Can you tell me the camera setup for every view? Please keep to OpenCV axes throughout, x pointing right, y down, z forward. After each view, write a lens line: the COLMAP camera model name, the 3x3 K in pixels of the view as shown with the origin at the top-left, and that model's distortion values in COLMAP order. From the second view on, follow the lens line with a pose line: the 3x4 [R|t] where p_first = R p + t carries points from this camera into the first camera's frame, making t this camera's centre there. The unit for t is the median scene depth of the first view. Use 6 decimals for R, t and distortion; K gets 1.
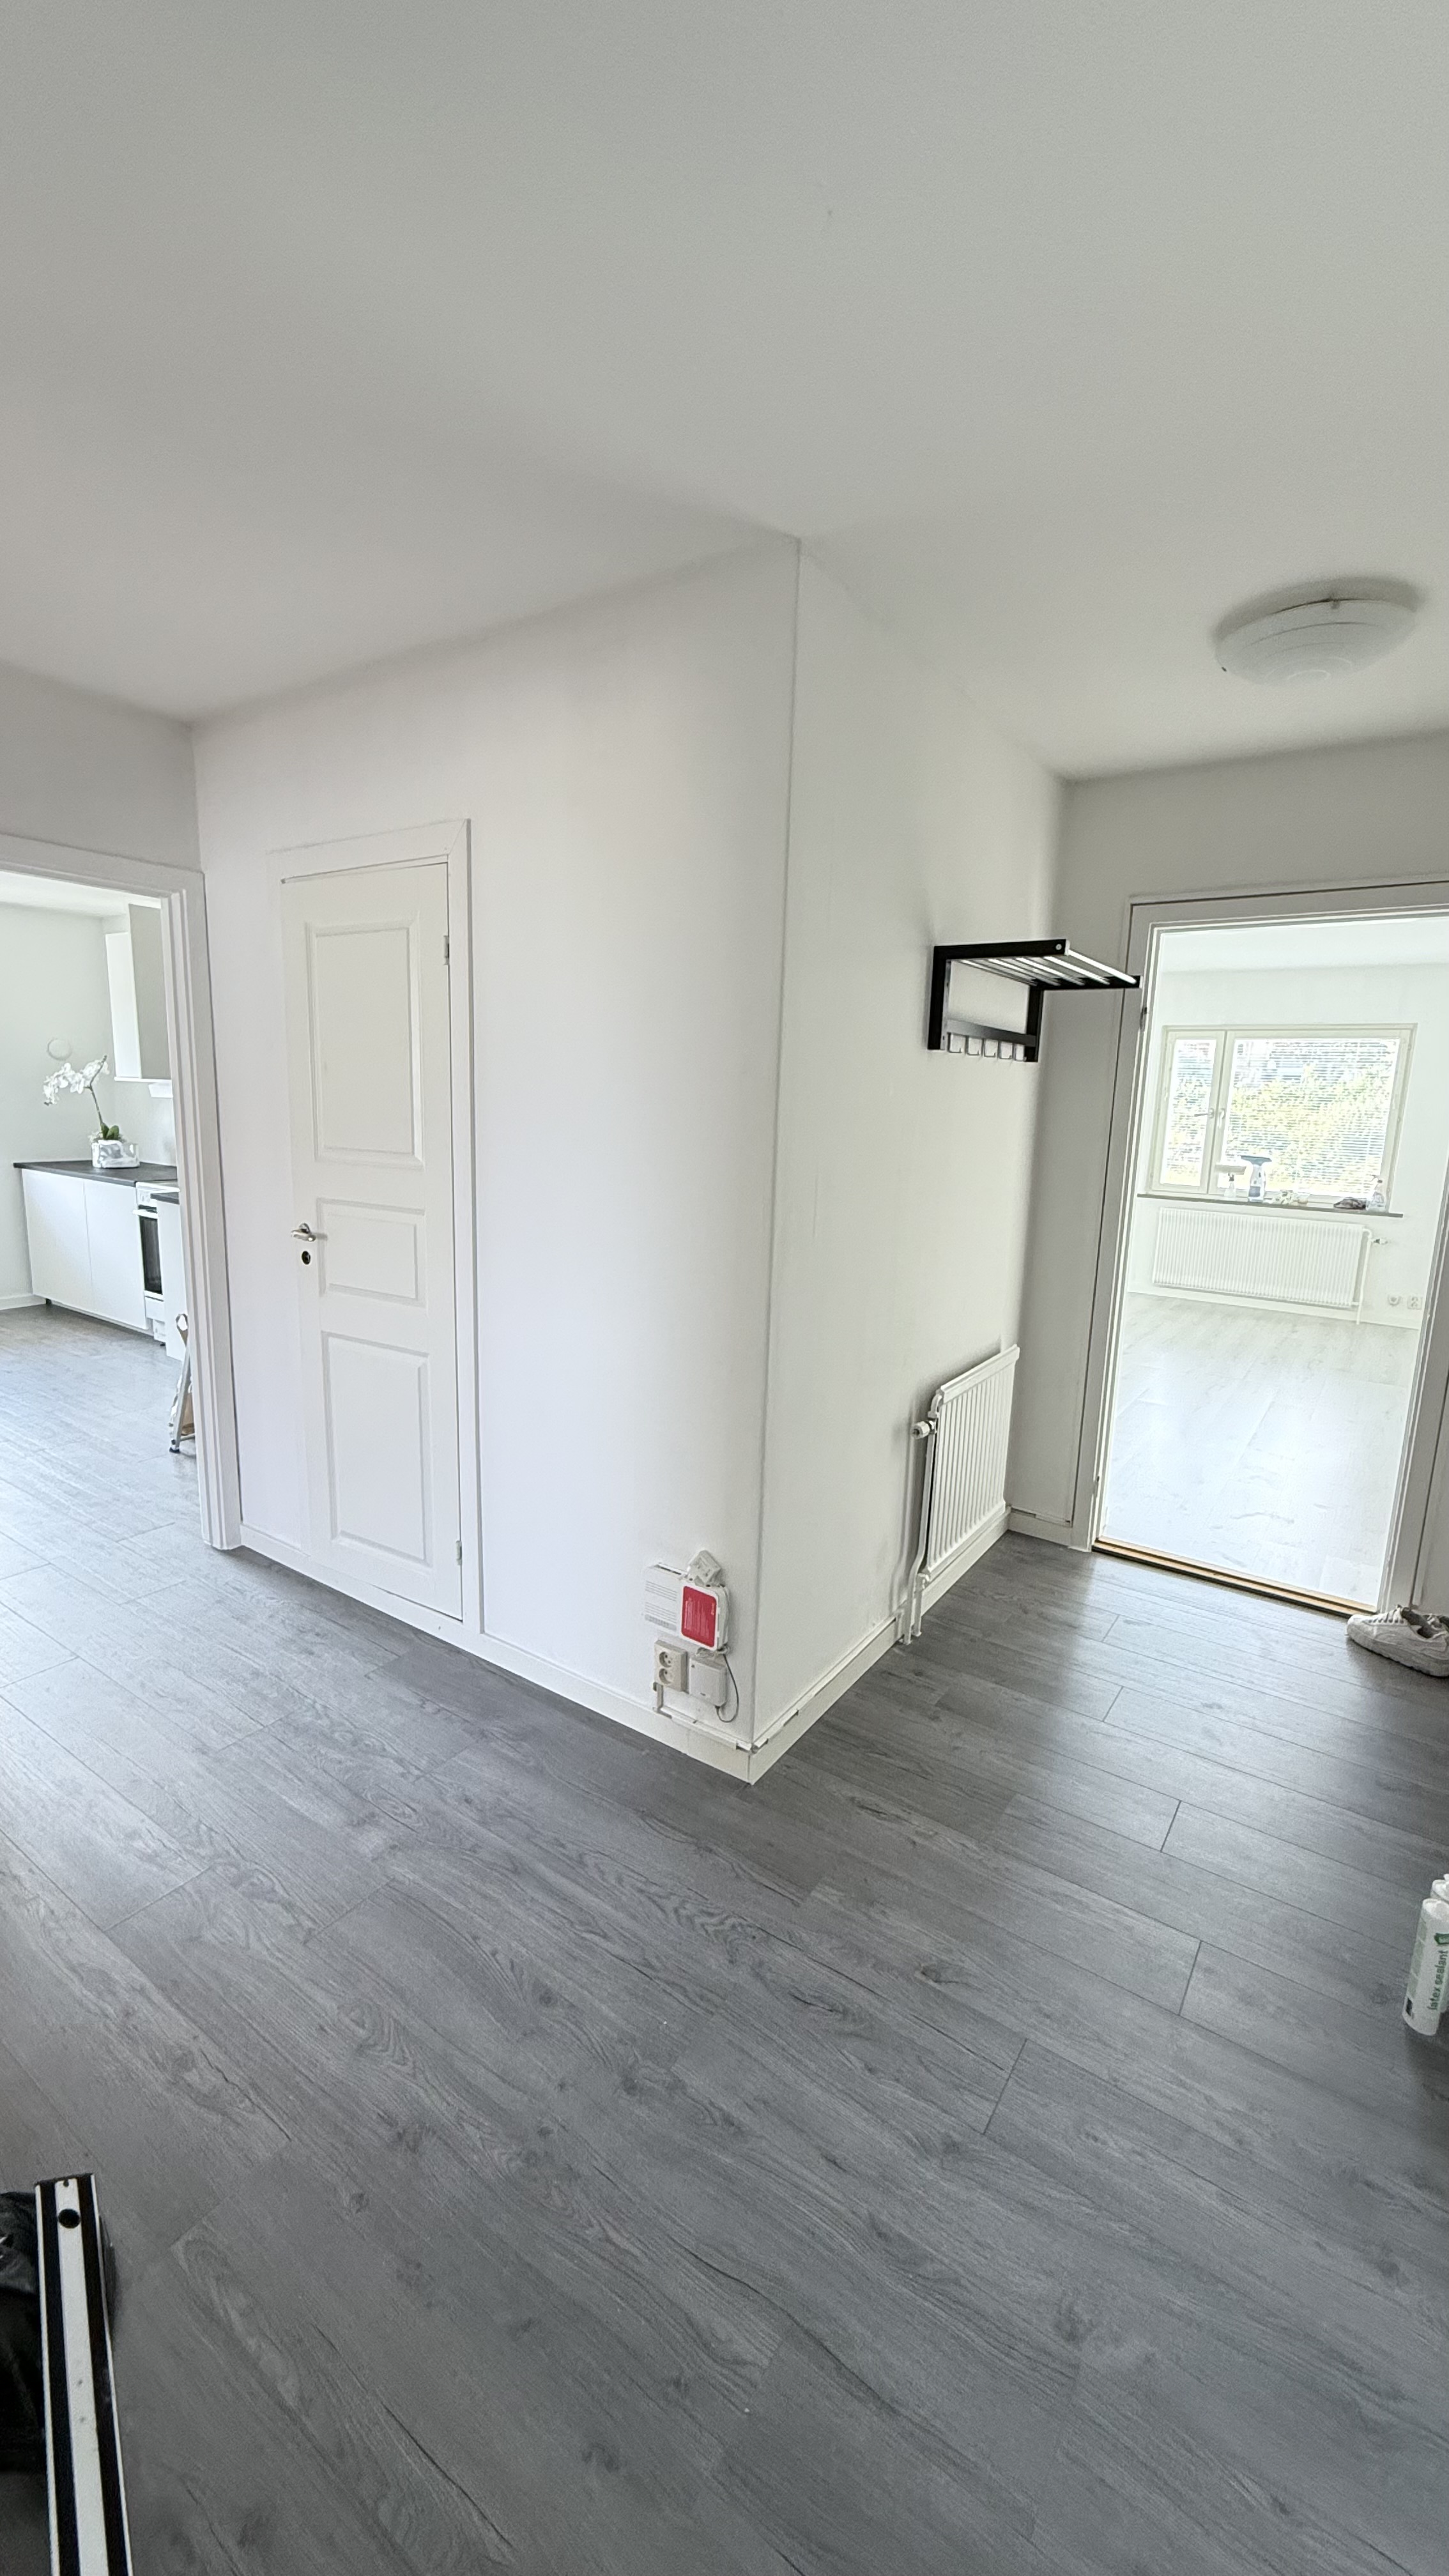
lens RADIAL K [[1015.0, 0, 720.0], [0, 1015.0, 1289.3], [0, 0, 1]] dist [0.000093, 0.000153]
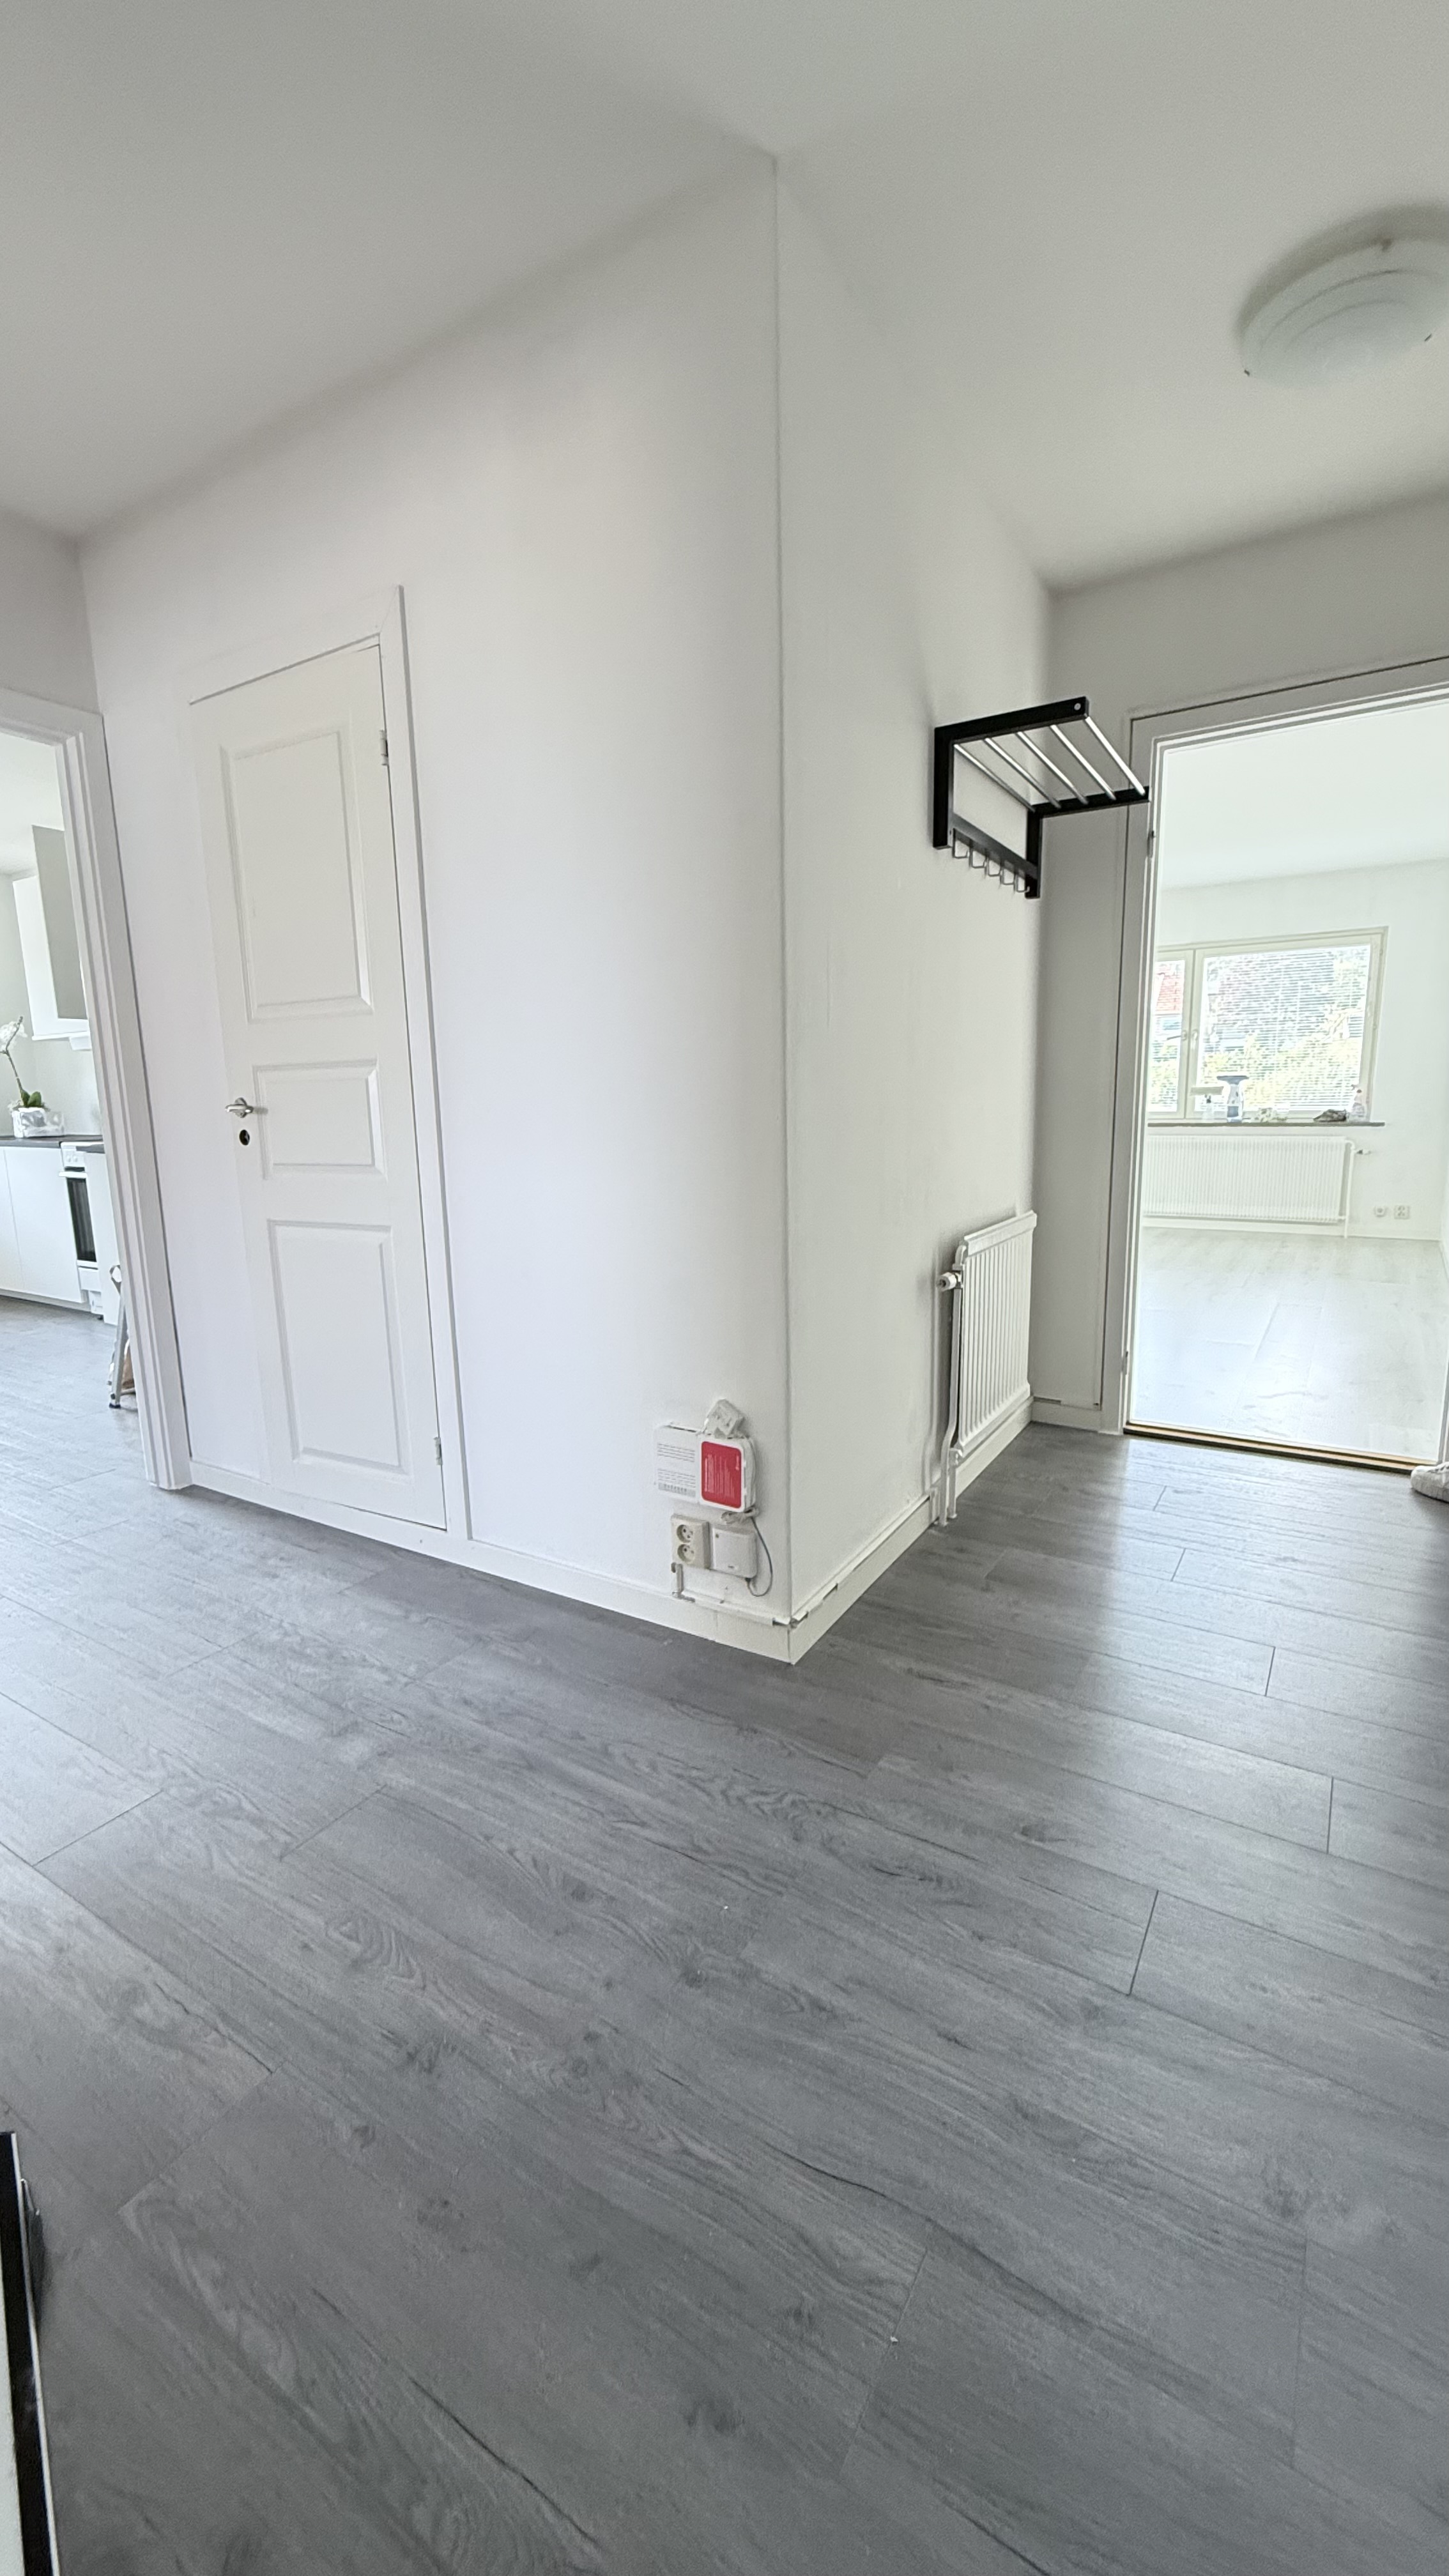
lens RADIAL K [[1019.5, 0, 720.0], [0, 1019.5, 1288.7], [0, 0, 1]] dist [0.000023, 0.000194]
pose [[0.997574, -0.059203, 0.036614, -0.045385], [0.059369, 0.998230, -0.003458, 0.169098], [-0.036345, 0.005624, 0.999323, 0.127854]]
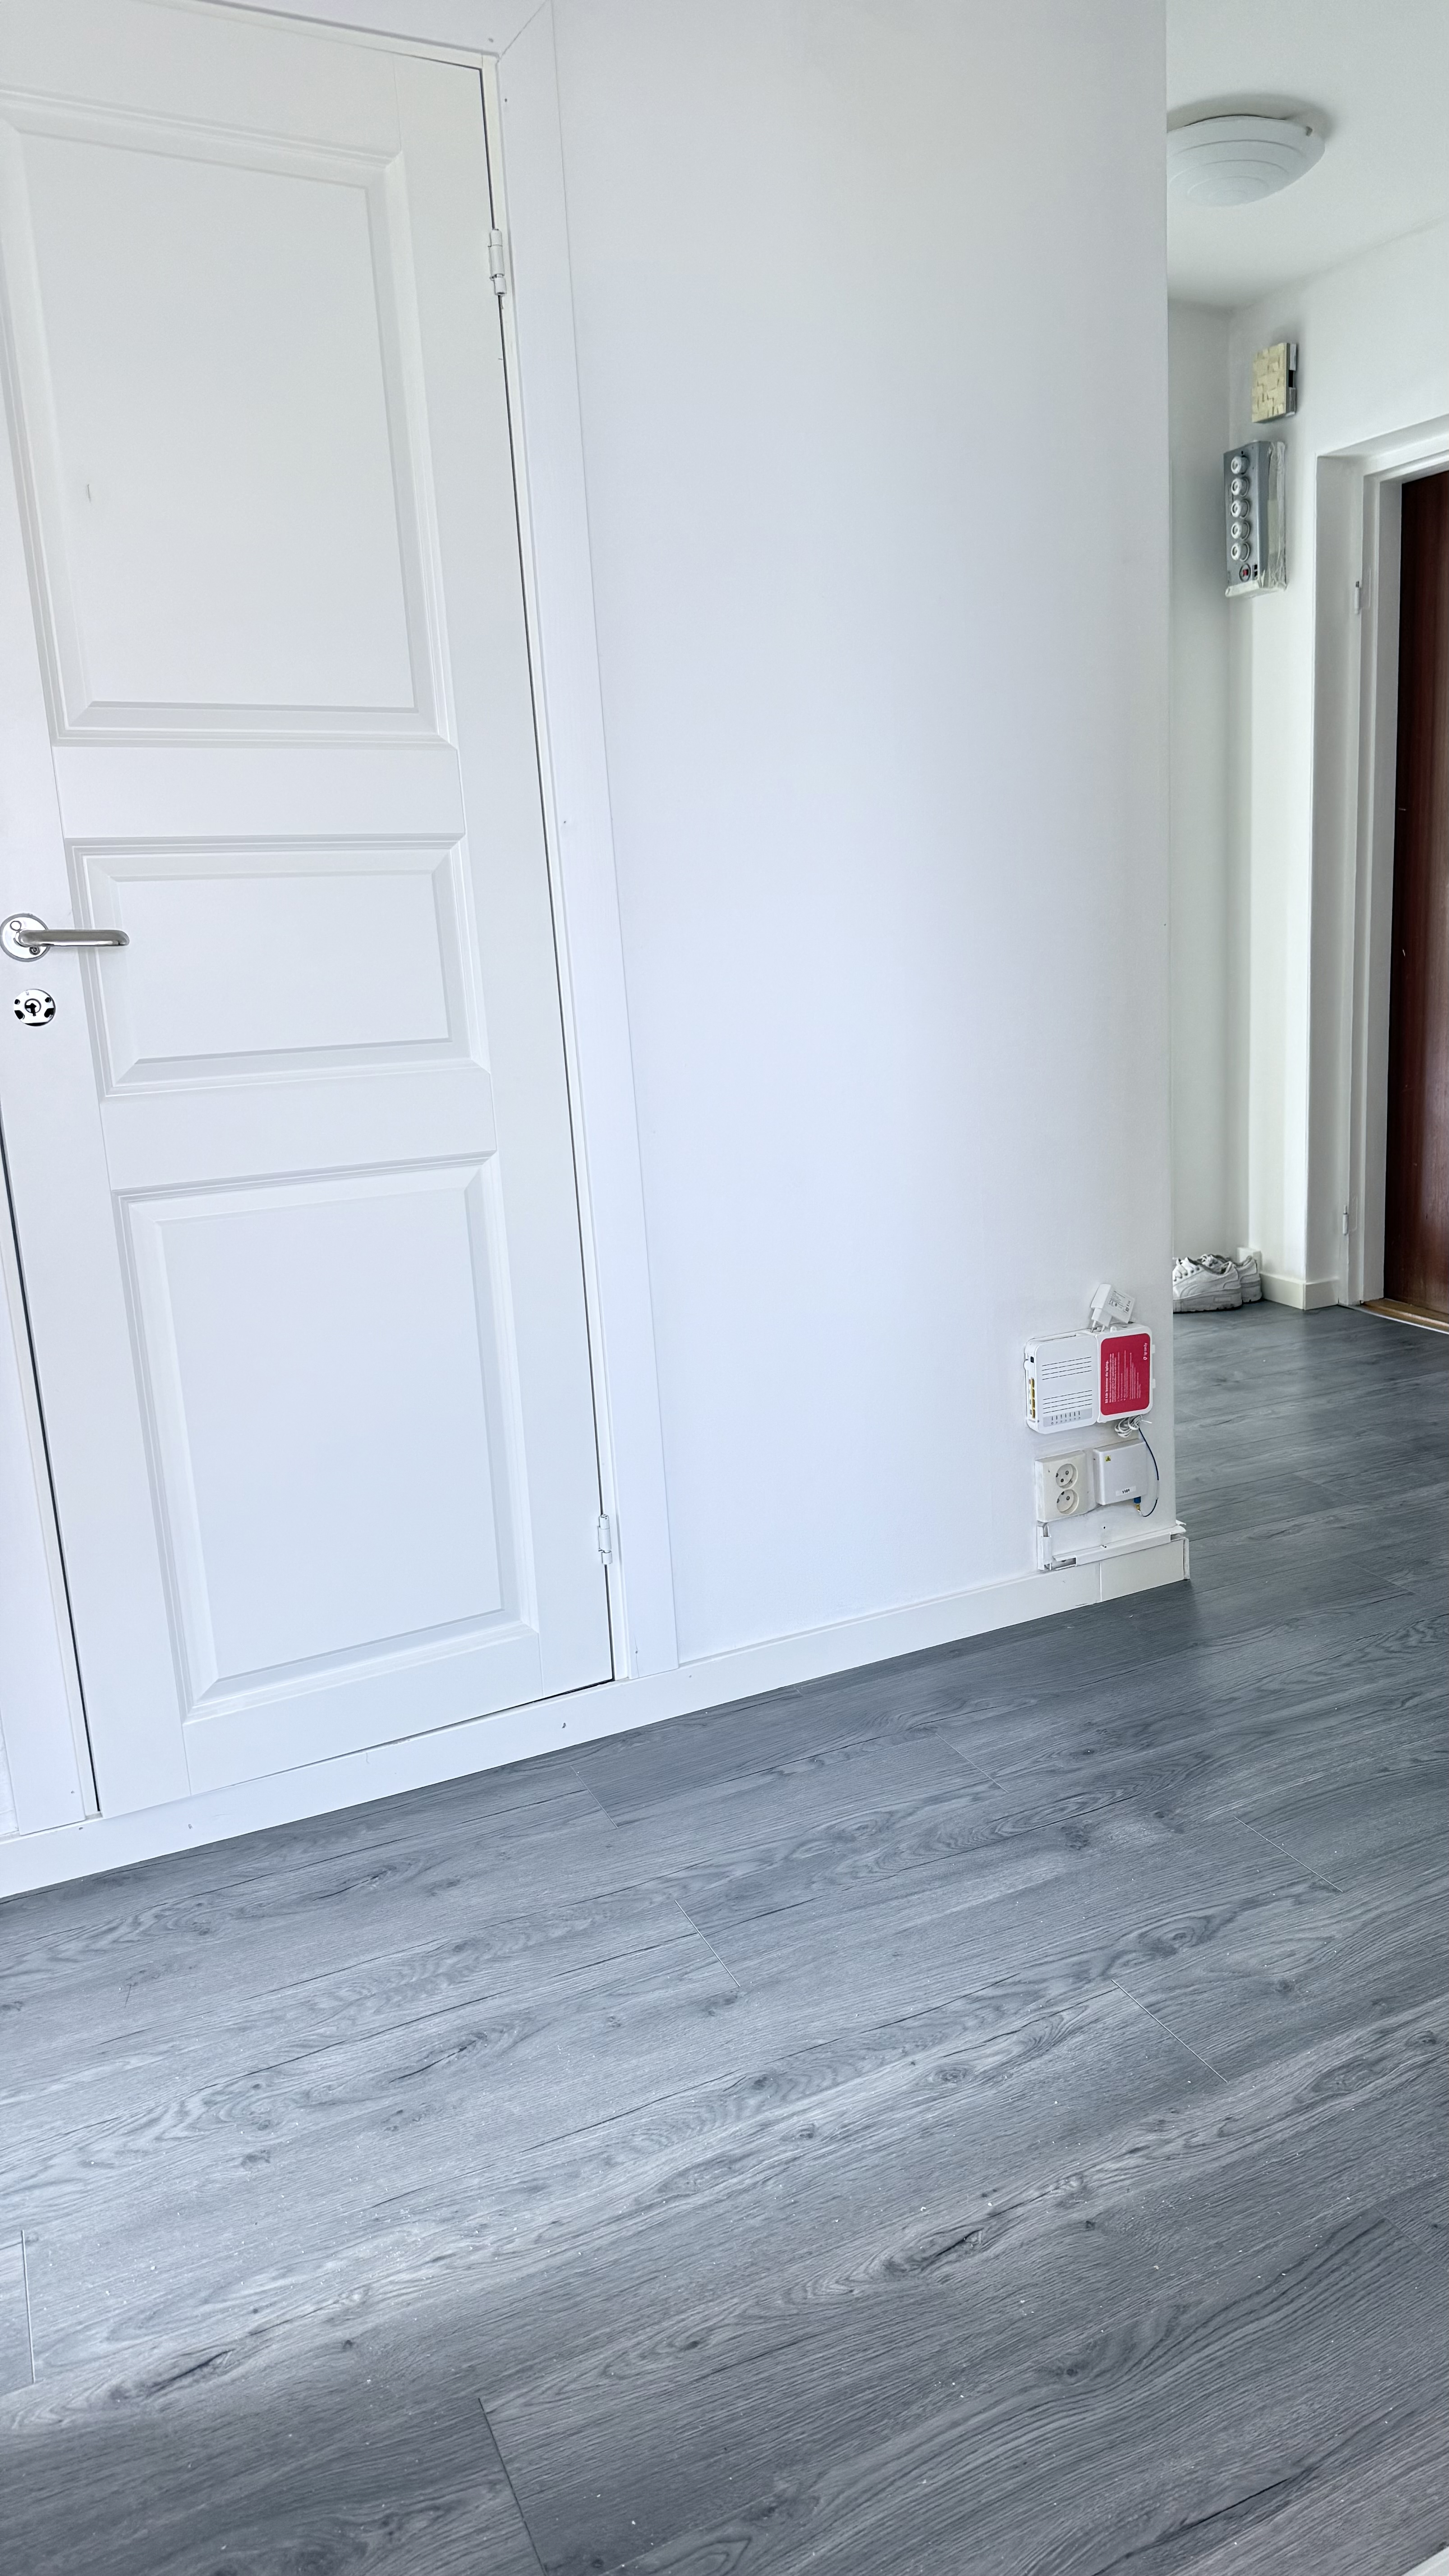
lens RADIAL K [[1794.9, 0, 955.2], [0, 1794.9, 1274.3], [0, 0, 1]] dist [0.014645, -0.026551]
pose [[0.440421, -0.228523, 0.868220, -1.137359], [0.217923, 0.965352, 0.143543, 0.057062], [-0.870941, 0.125986, 0.474962, 0.519687]]
